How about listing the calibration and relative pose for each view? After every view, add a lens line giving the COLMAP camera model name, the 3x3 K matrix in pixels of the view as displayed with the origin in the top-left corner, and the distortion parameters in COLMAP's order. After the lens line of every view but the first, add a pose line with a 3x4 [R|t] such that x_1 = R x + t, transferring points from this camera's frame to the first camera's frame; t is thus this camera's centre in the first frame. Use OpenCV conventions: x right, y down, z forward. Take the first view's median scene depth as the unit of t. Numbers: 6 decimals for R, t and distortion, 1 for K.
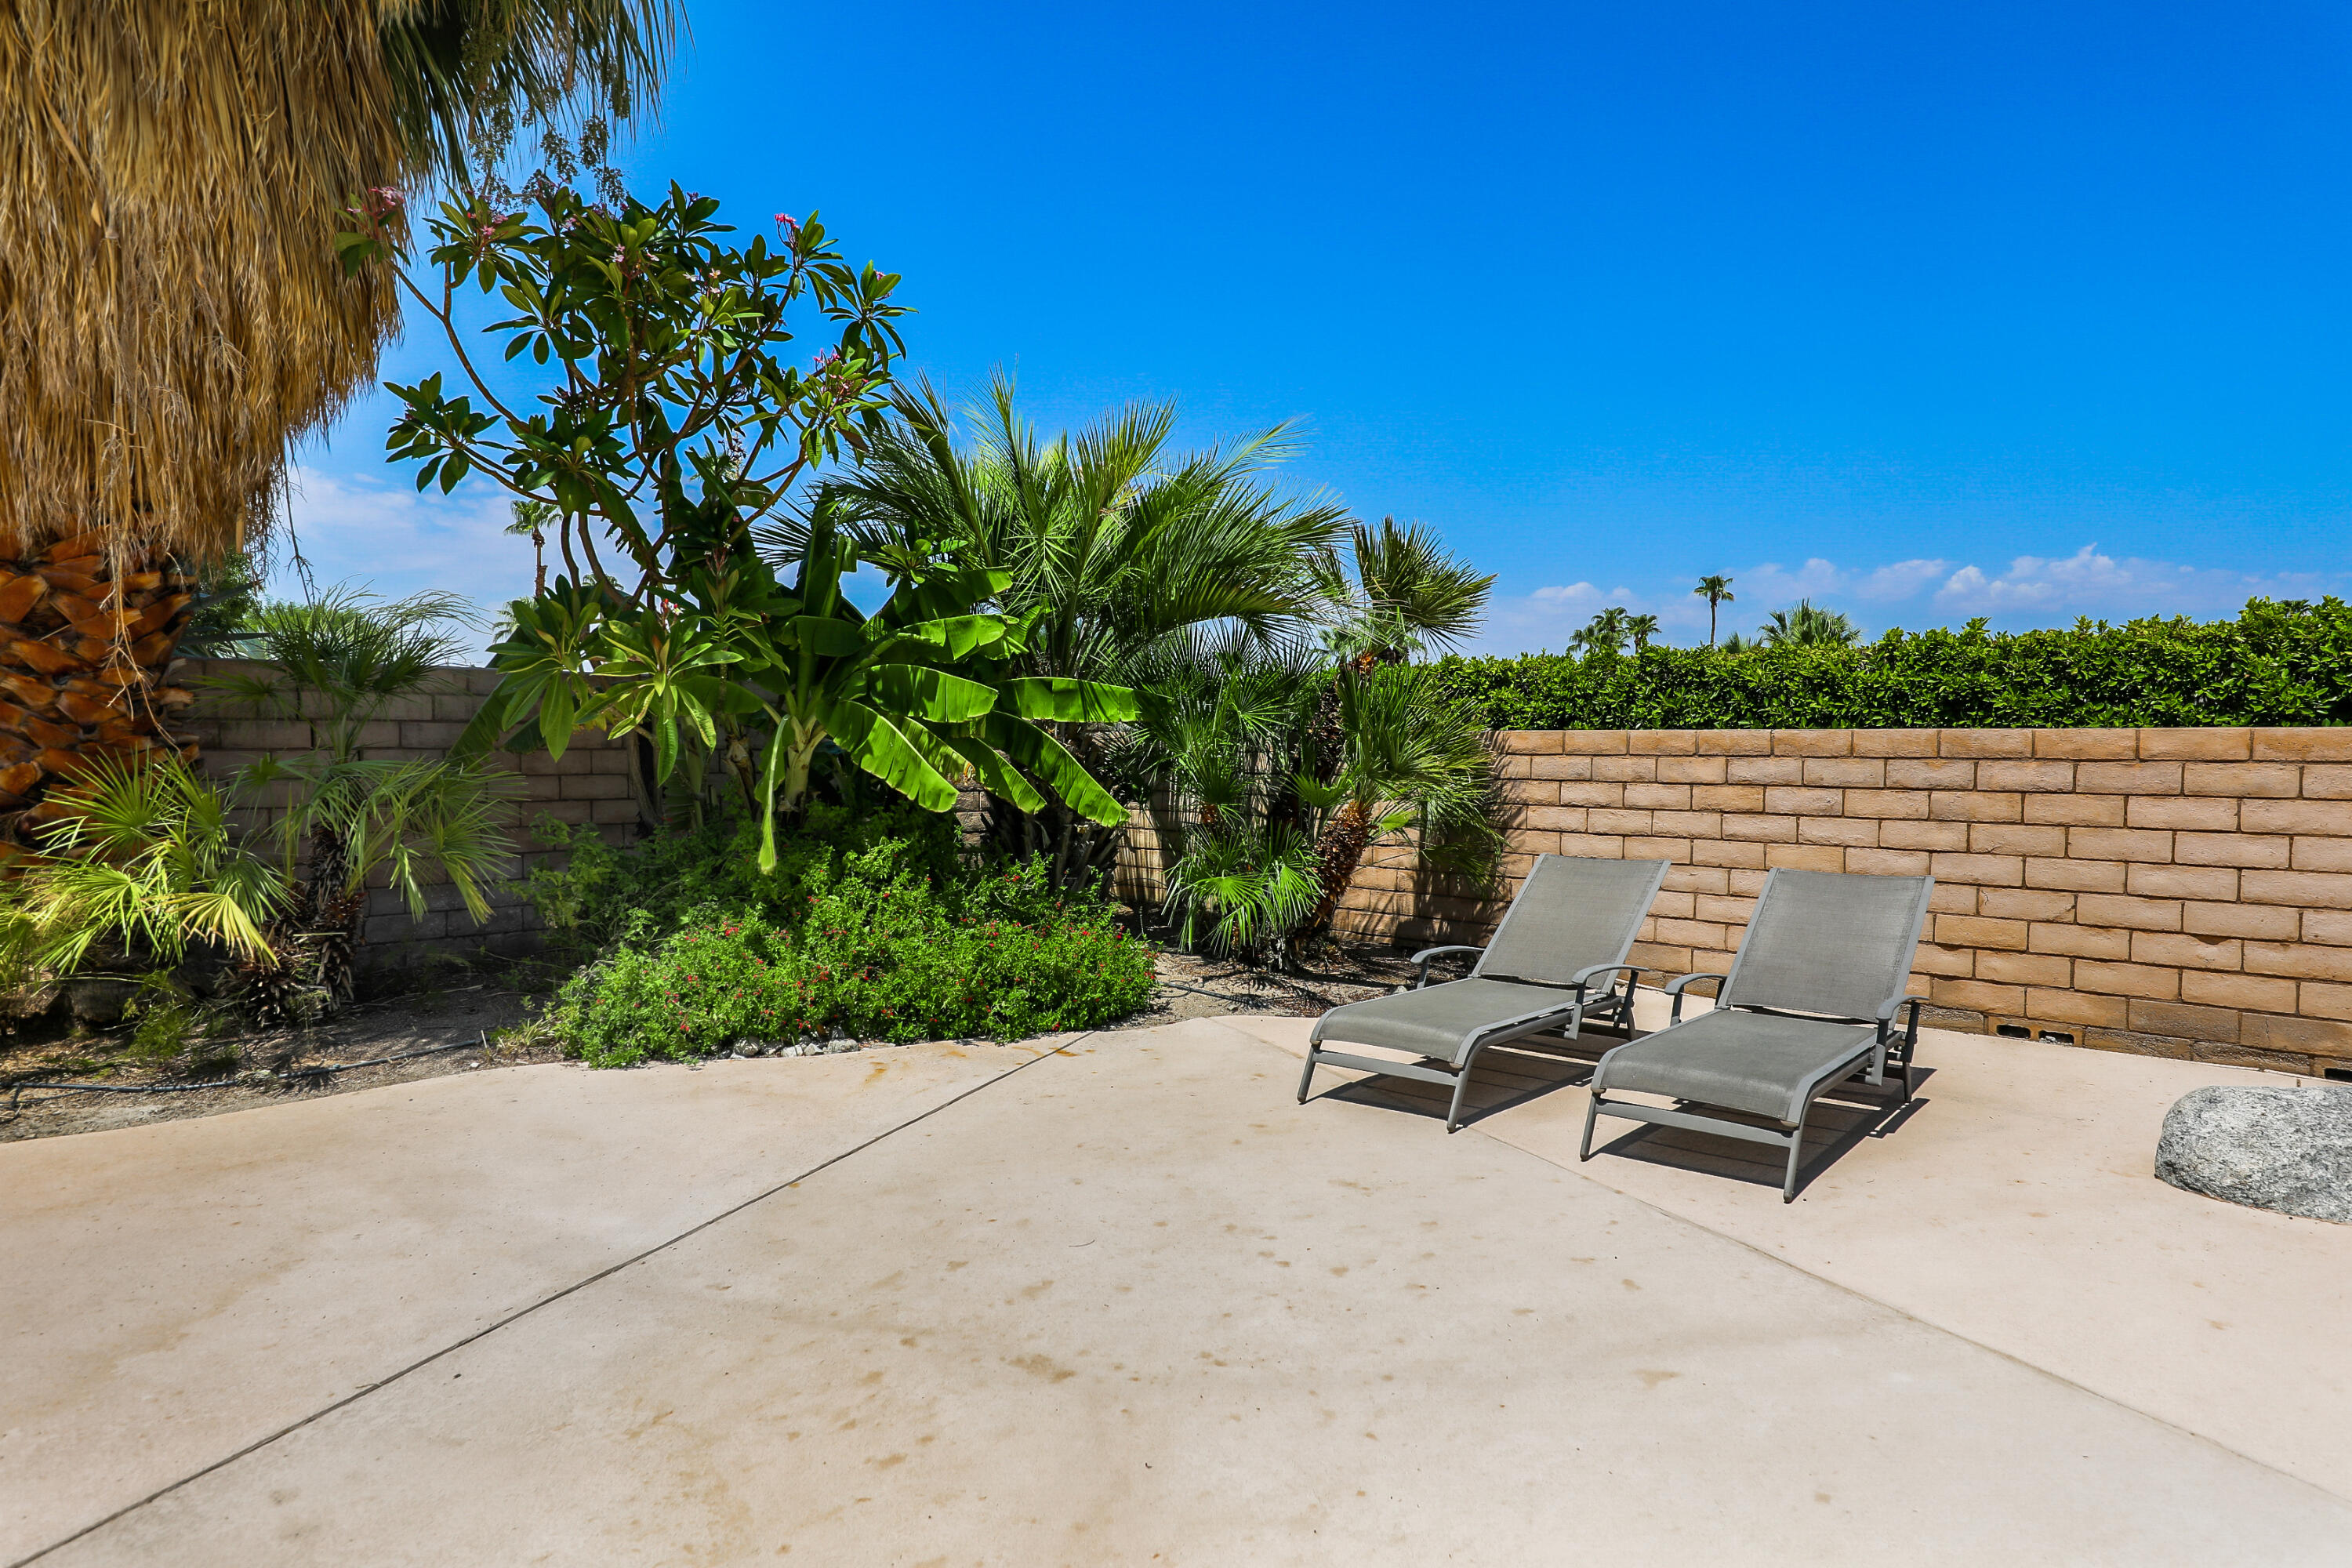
lens RADIAL K [[1395.1, 0, 1171.6], [0, 1395.1, 791.3], [0, 0, 1]] dist [0.008474, 0.000913]
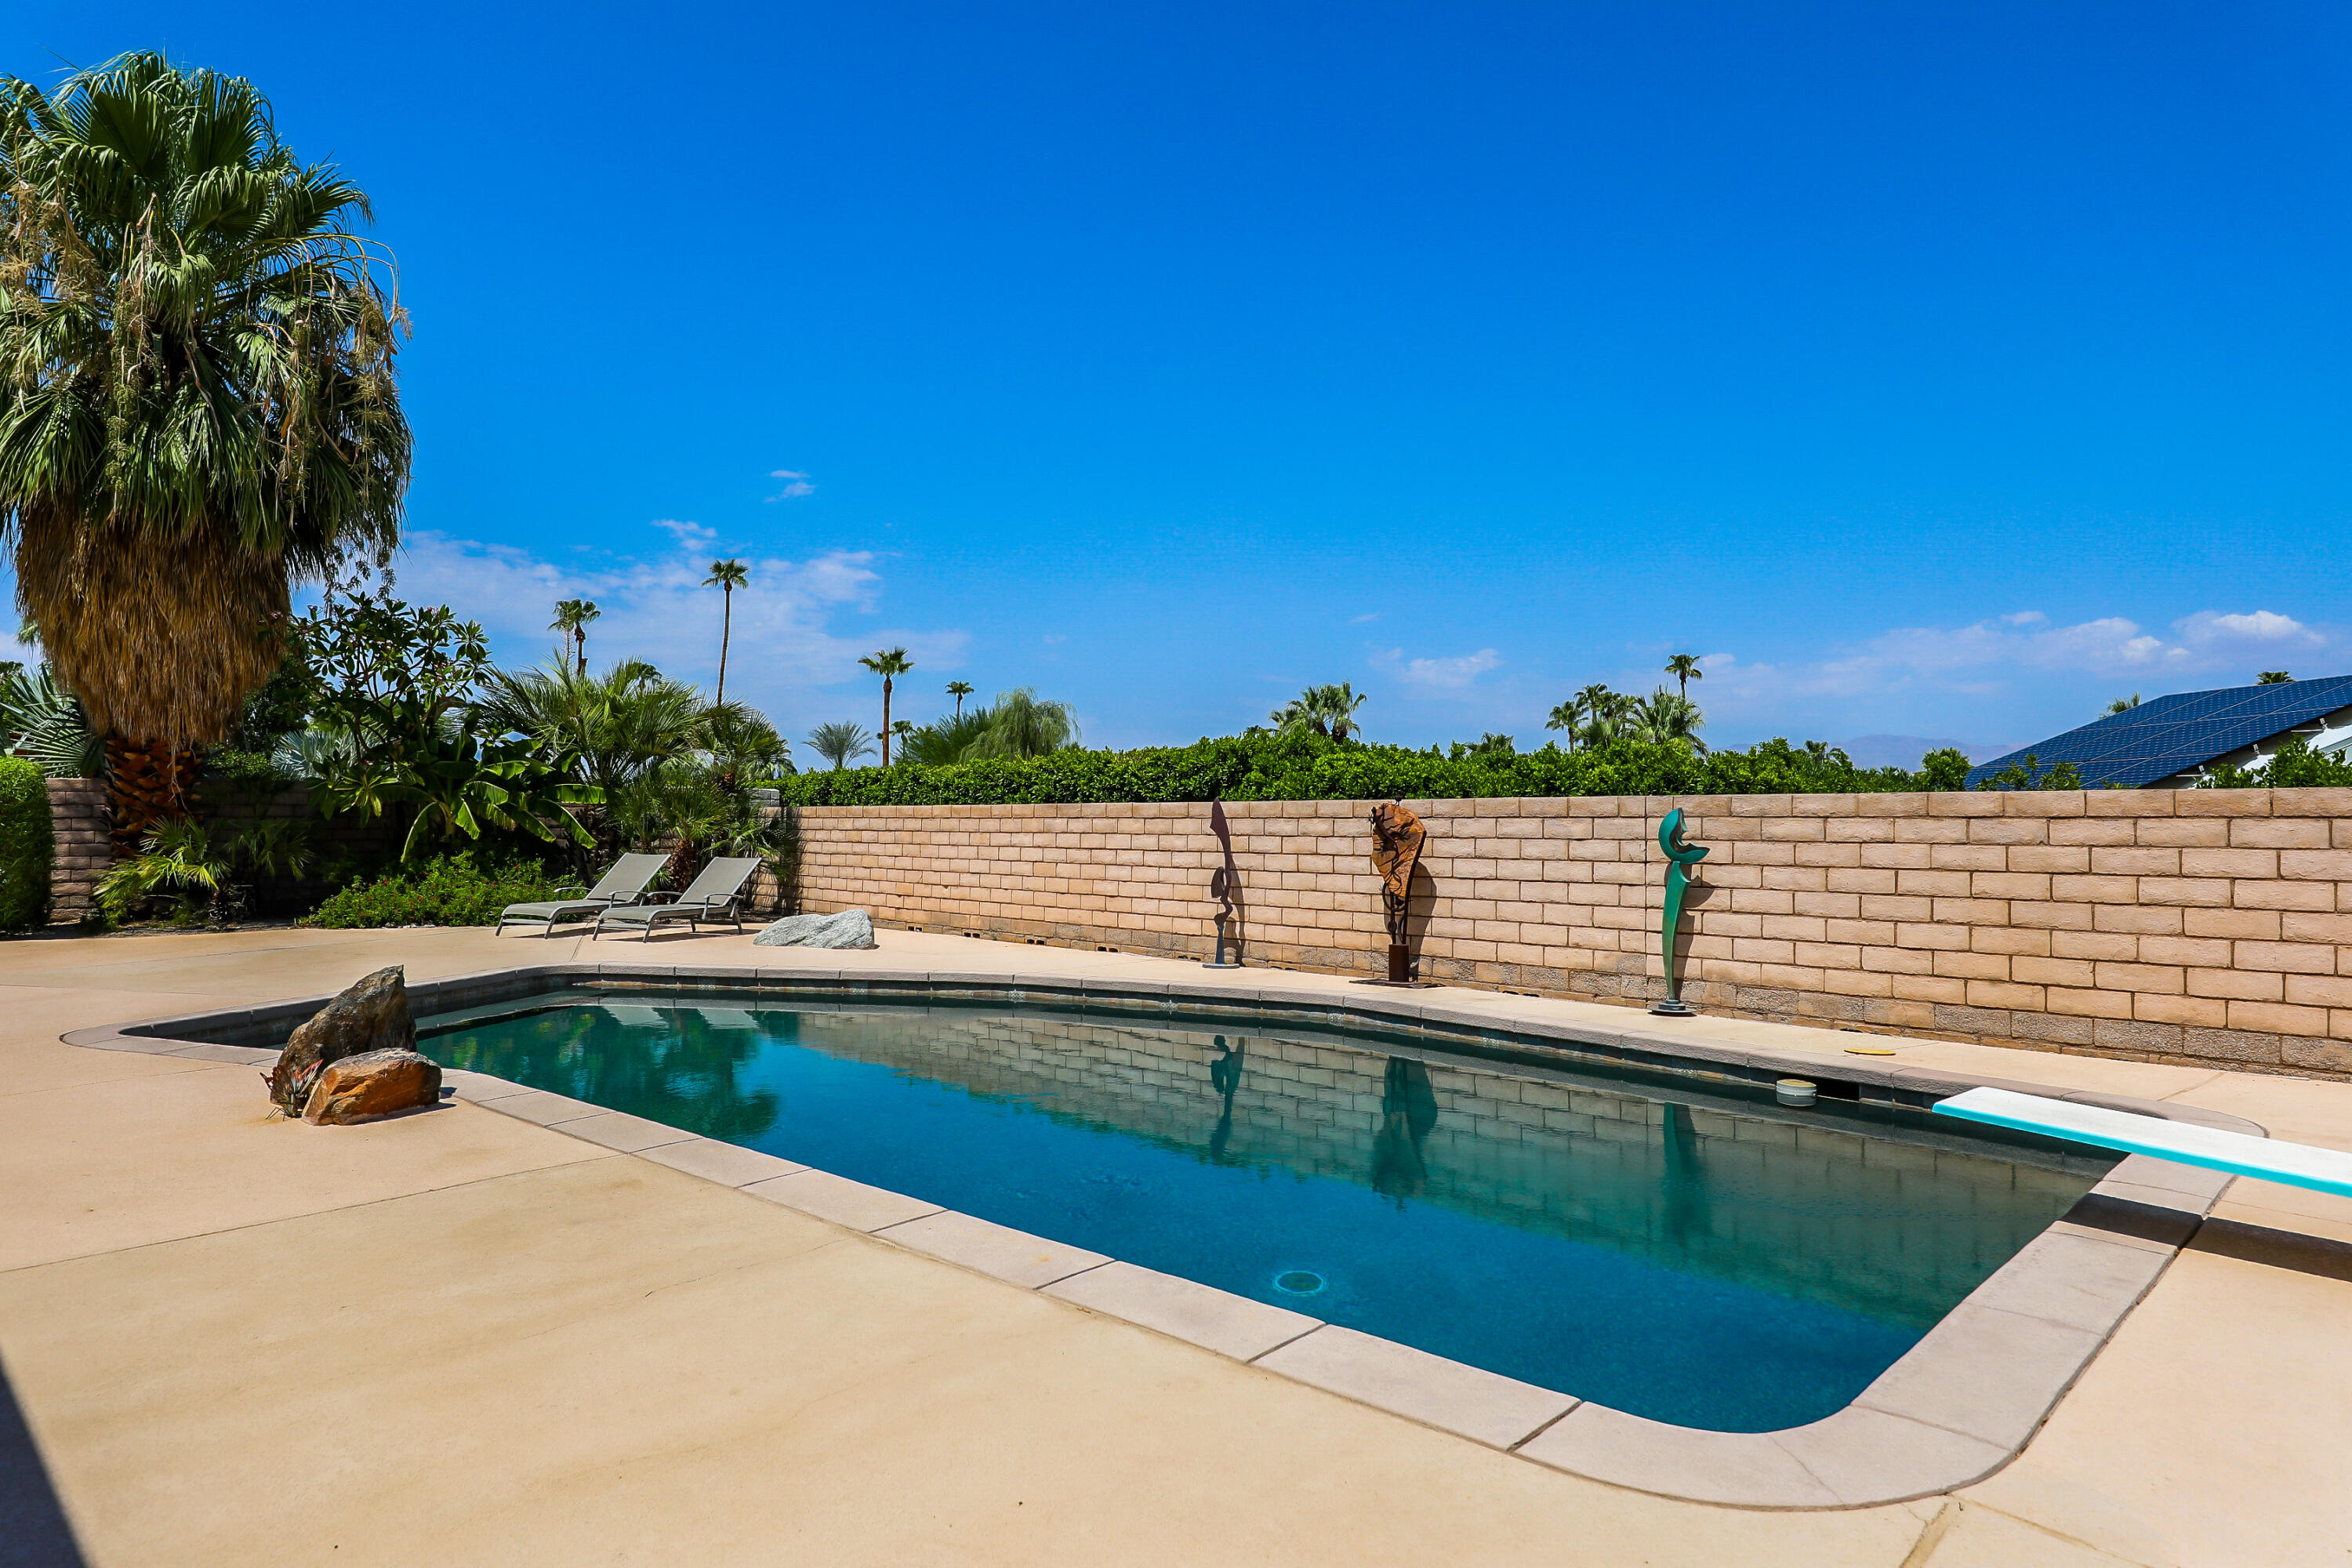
lens RADIAL K [[1458.3, 0, 1185.7], [0, 1458.3, 785.6], [0, 0, 1]] dist [0.016507, 0.002543]
pose [[0.997646, -0.004724, -0.068418, 1.393406], [0.000907, 0.998447, -0.055706, 0.070861], [0.068575, 0.055513, 0.996100, -1.697659]]
